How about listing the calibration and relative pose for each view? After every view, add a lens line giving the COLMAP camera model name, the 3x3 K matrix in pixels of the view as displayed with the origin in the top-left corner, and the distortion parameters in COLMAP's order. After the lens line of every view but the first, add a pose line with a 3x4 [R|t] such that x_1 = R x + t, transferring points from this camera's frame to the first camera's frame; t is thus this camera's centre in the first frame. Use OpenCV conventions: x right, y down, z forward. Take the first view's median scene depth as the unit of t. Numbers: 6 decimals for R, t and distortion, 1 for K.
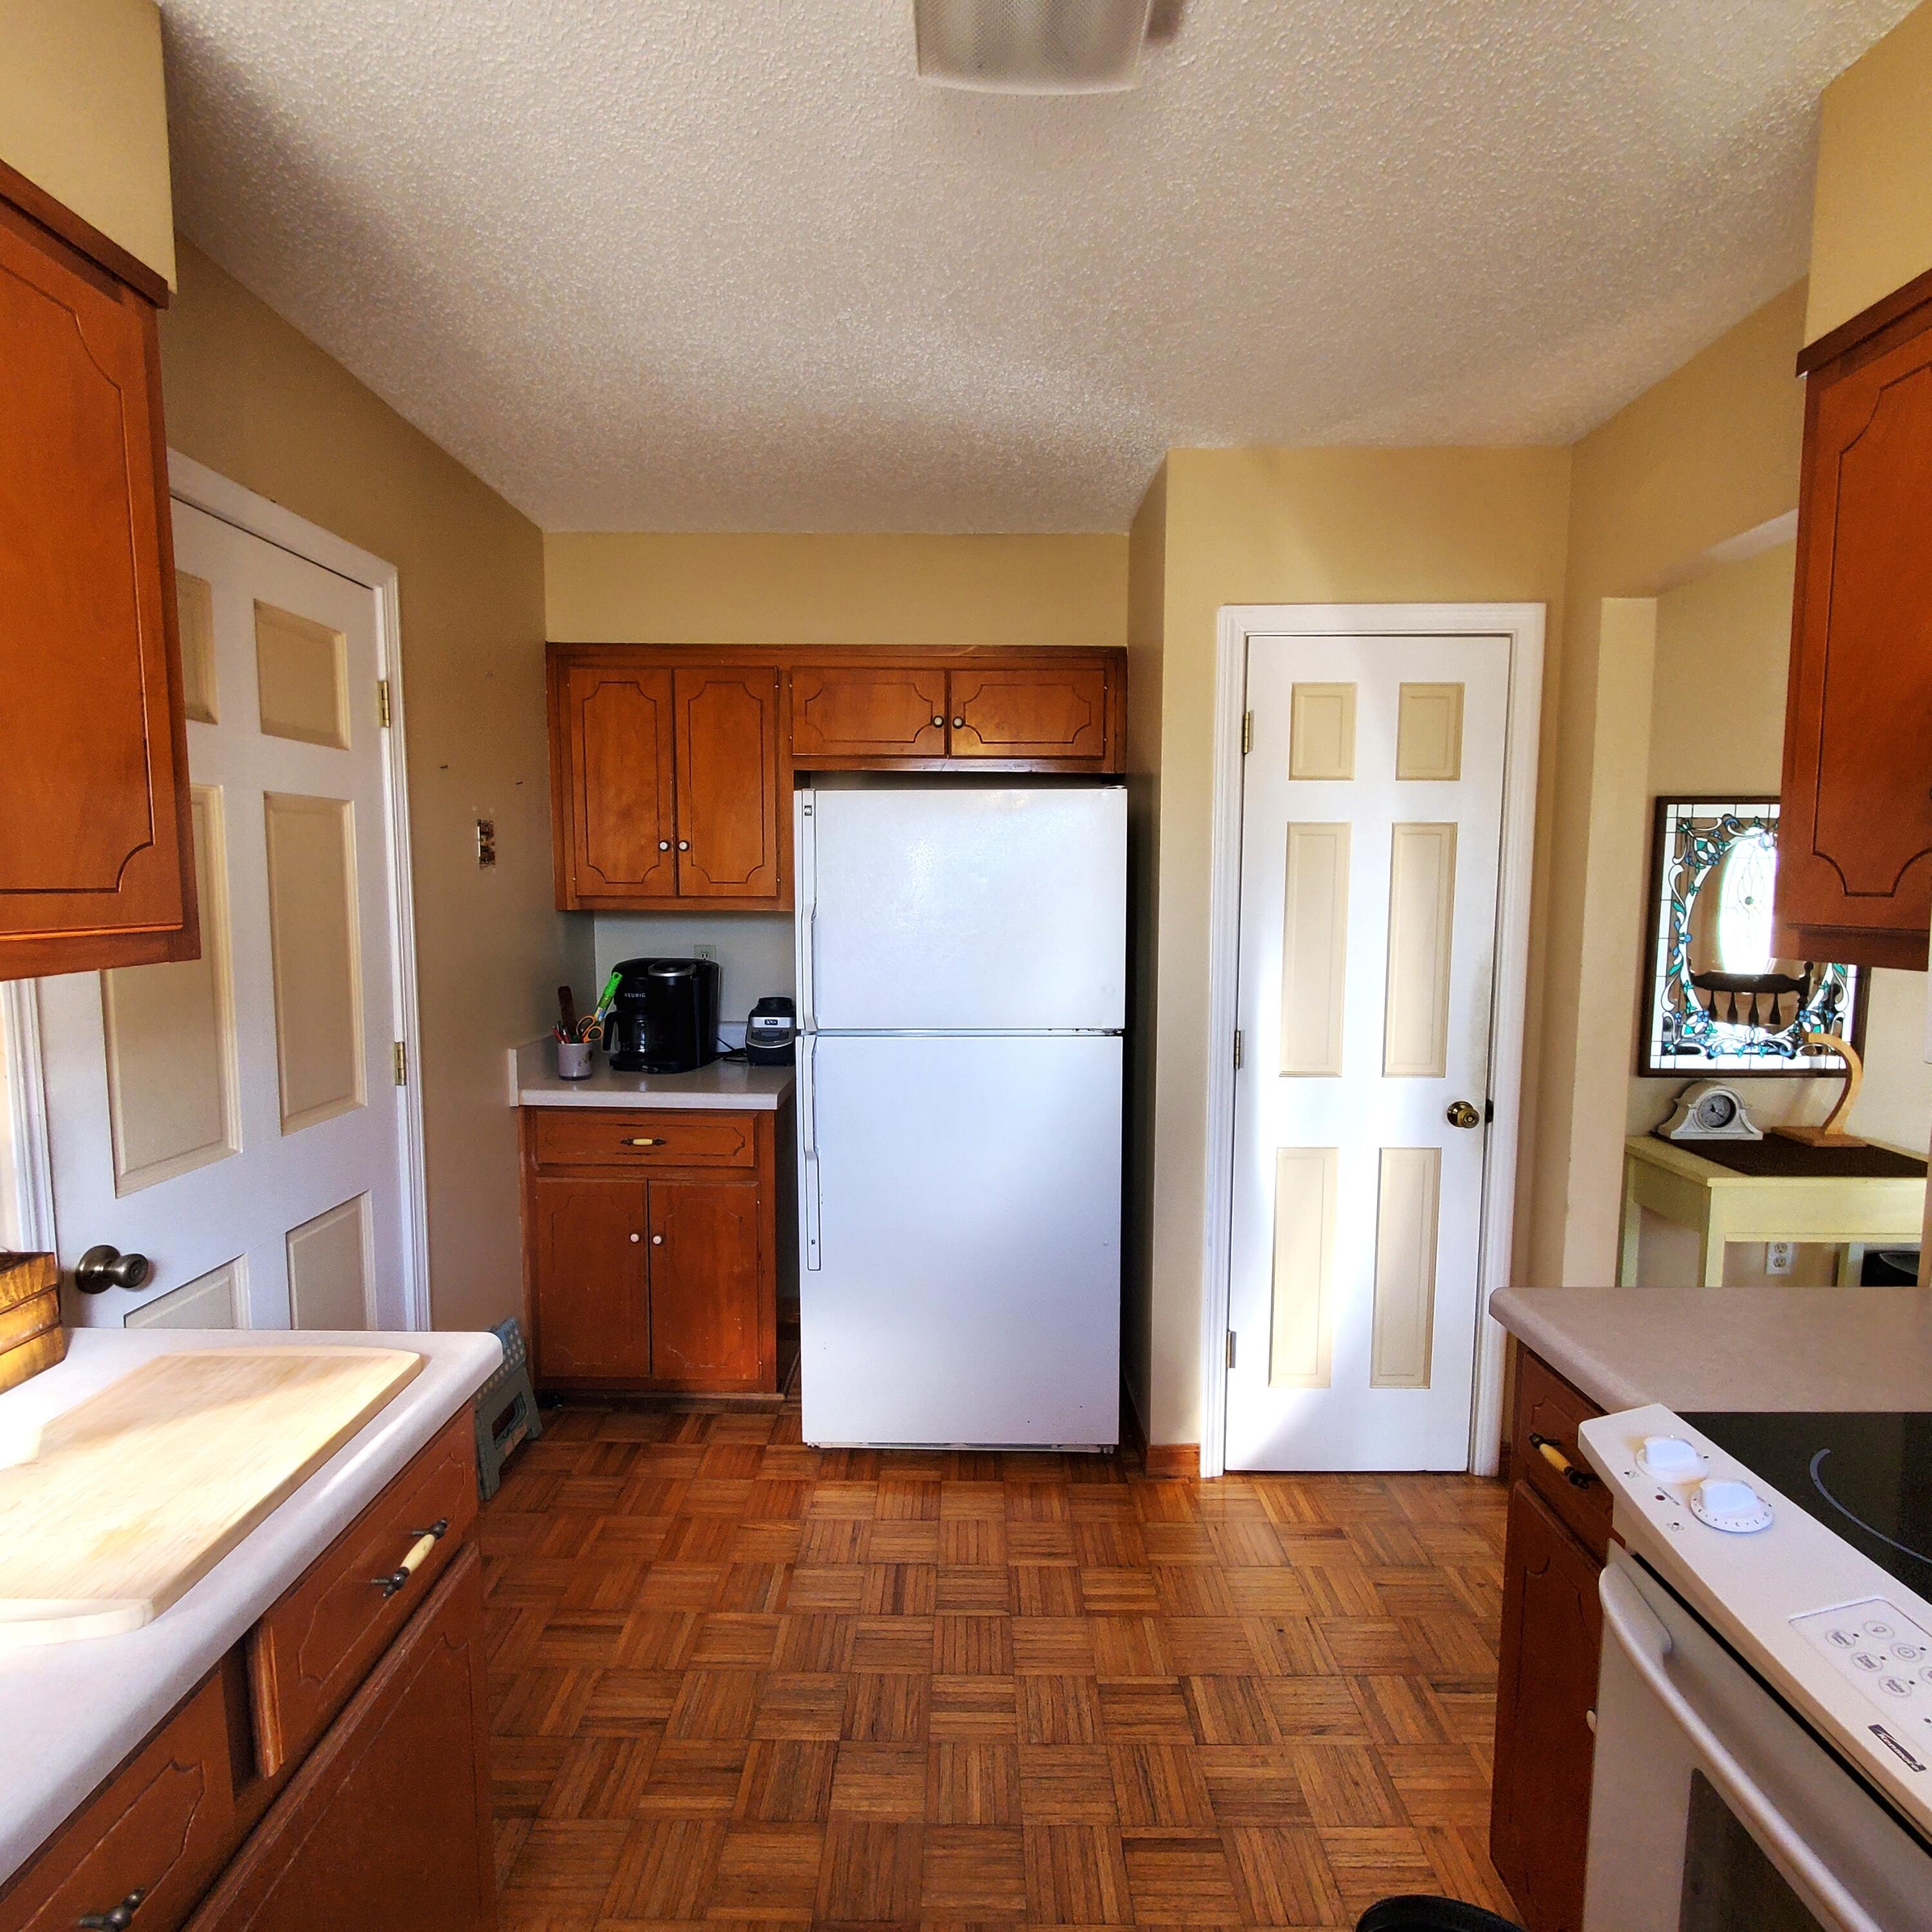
lens RADIAL K [[1028.6, 0, 961.3], [0, 1028.6, 971.0], [0, 0, 1]] dist [0.011461, -0.006194]
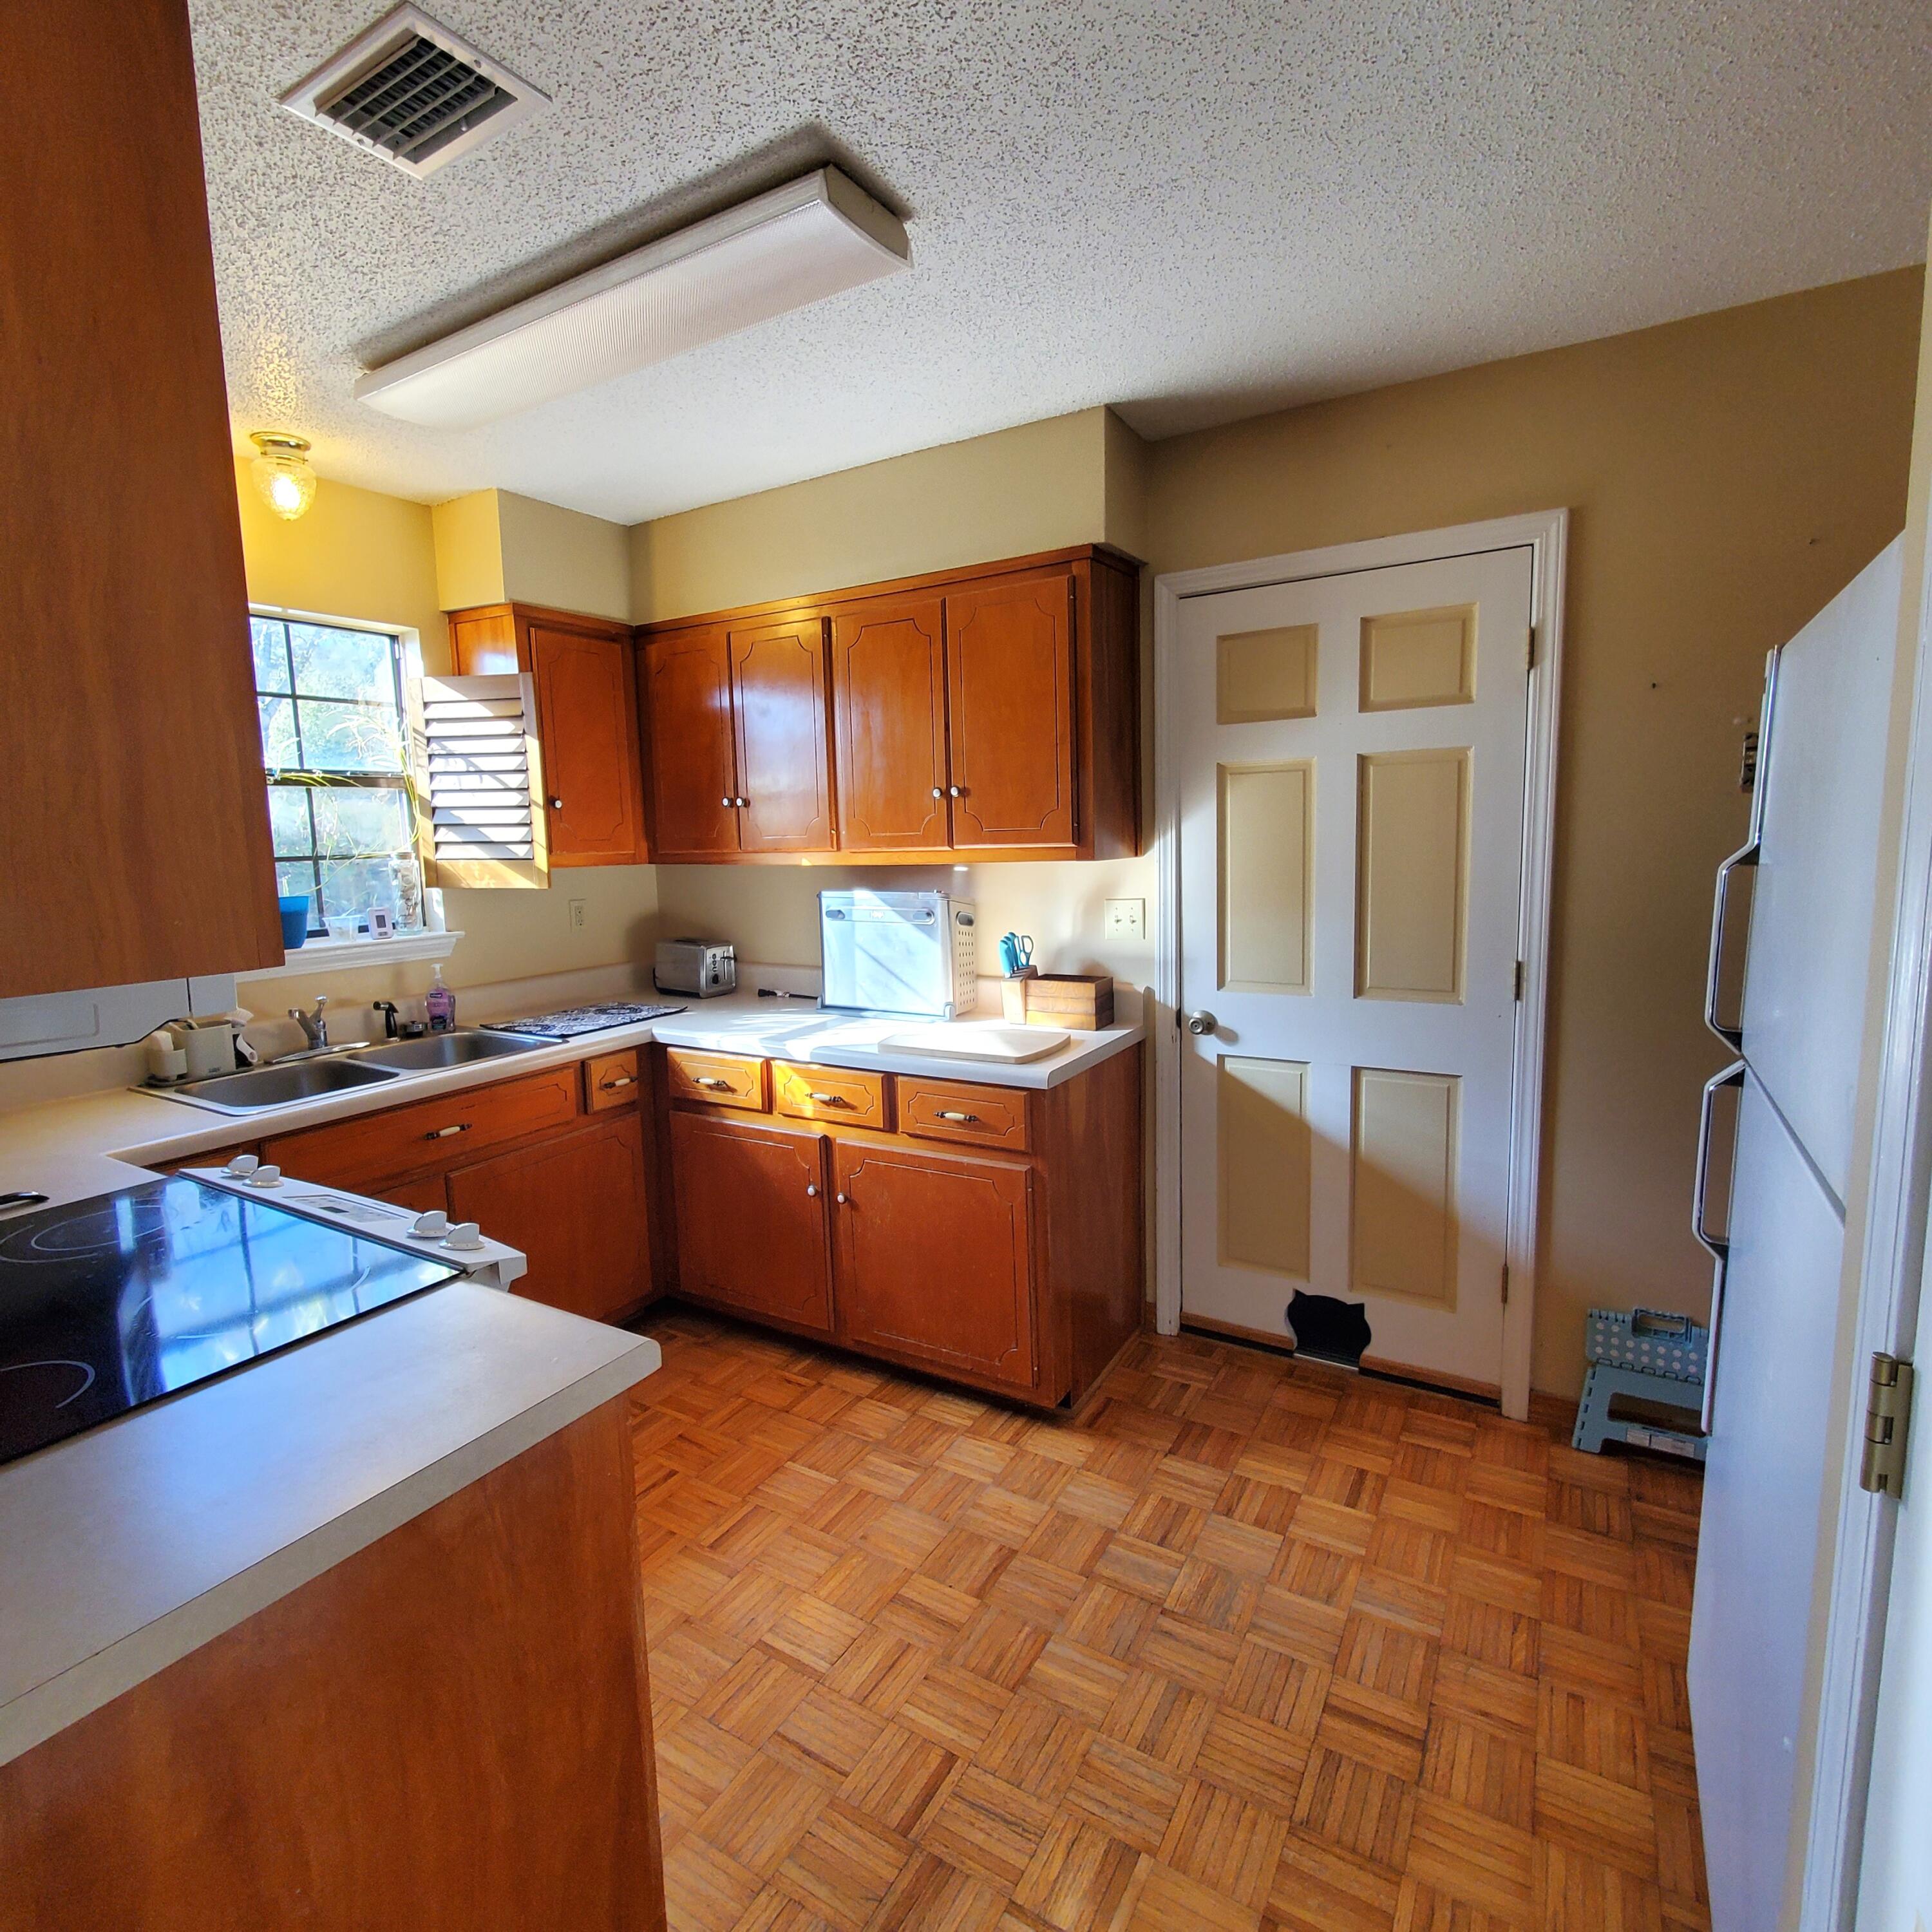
lens RADIAL K [[1028.6, 0, 951.2], [0, 1028.6, 965.9], [0, 0, 1]] dist [0.011461, -0.006194]
pose [[-0.515678, 0.123176, -0.847882, 0.829908], [-0.056116, 0.982631, 0.176882, -0.104021], [0.854943, 0.138794, -0.499809, 1.241544]]
